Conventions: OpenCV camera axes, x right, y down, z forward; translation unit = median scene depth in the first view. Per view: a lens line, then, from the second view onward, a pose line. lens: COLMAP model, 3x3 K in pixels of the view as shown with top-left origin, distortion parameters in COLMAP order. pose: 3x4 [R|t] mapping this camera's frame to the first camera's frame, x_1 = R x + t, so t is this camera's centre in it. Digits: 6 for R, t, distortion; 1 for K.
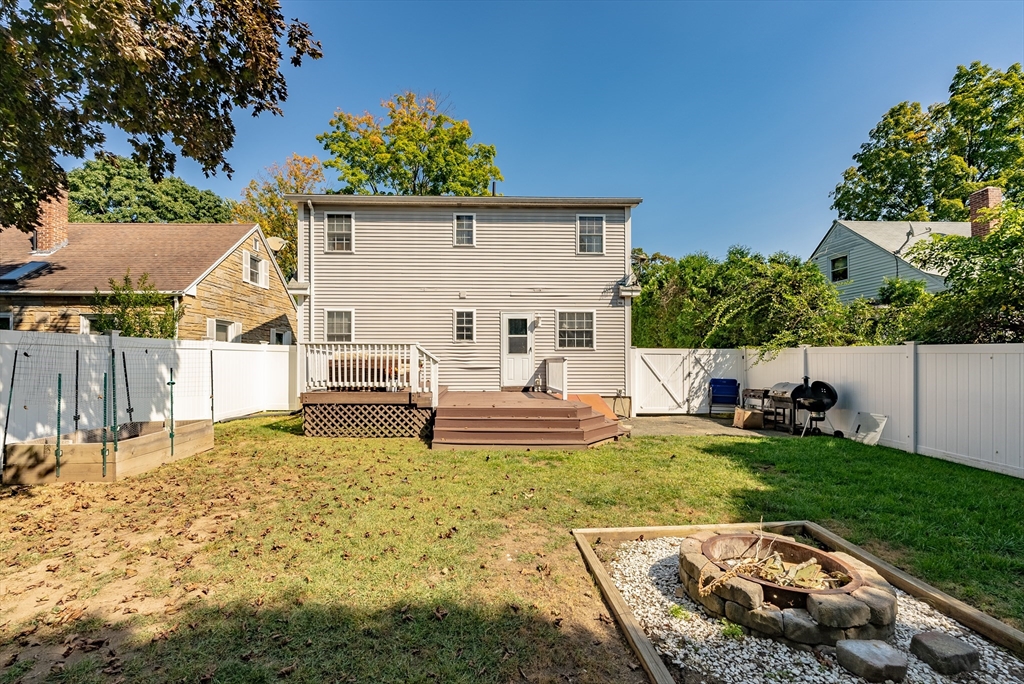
lens RADIAL K [[421.5, 0, 495.1], [0, 421.5, 356.0], [0, 0, 1]] dist [0.002712, -0.001779]
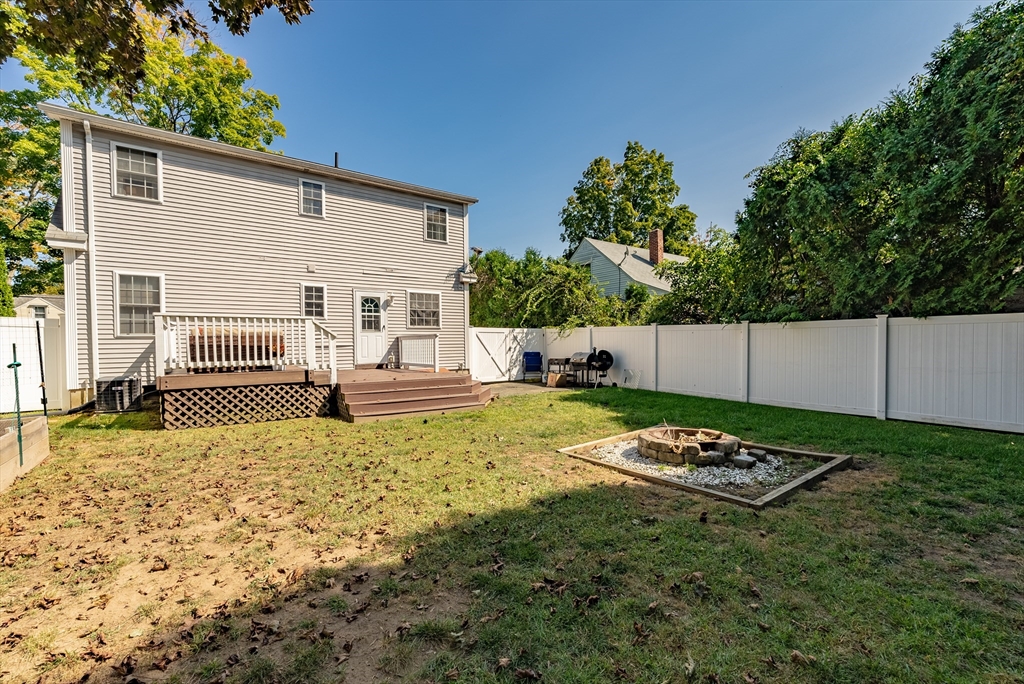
lens RADIAL K [[421.5, 0, 508.3], [0, 421.5, 346.9], [0, 0, 1]] dist [0.002712, -0.001779]
pose [[0.829764, -0.015759, 0.557891, -0.239348], [0.004423, 0.999756, 0.021661, 0.011379], [-0.558096, -0.015506, 0.829631, -0.023669]]
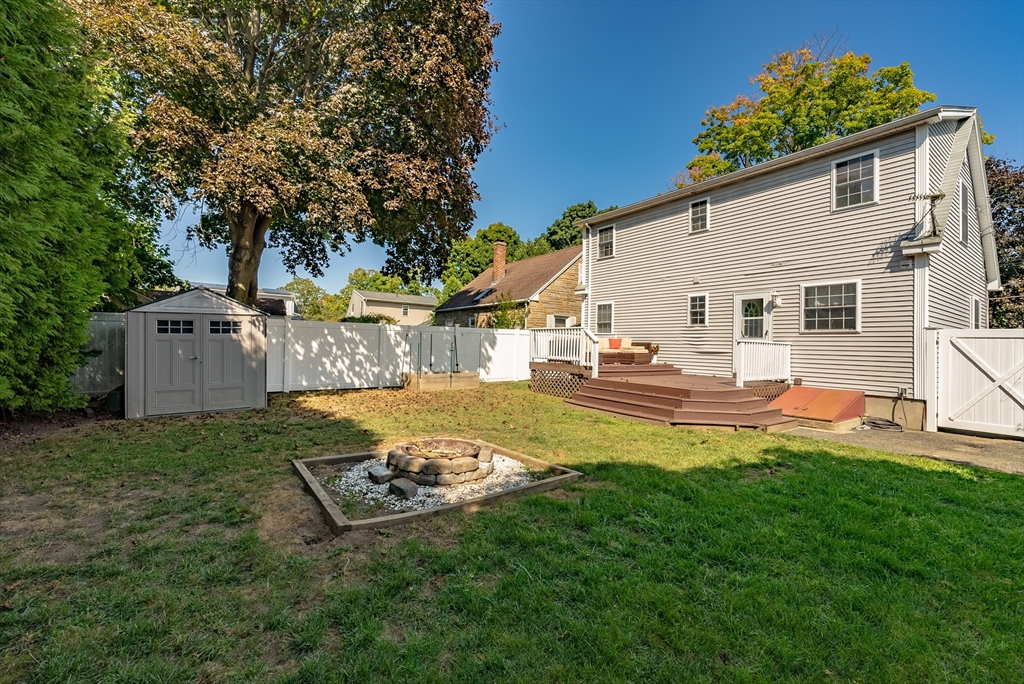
lens RADIAL K [[421.5, 0, 517.2], [0, 421.5, 338.5], [0, 0, 1]] dist [0.002712, -0.001779]
pose [[0.567638, -0.001507, -0.823277, 0.515877], [-0.015136, 0.999810, -0.012266, 0.015135], [0.823139, 0.019424, 0.567508, 0.068643]]
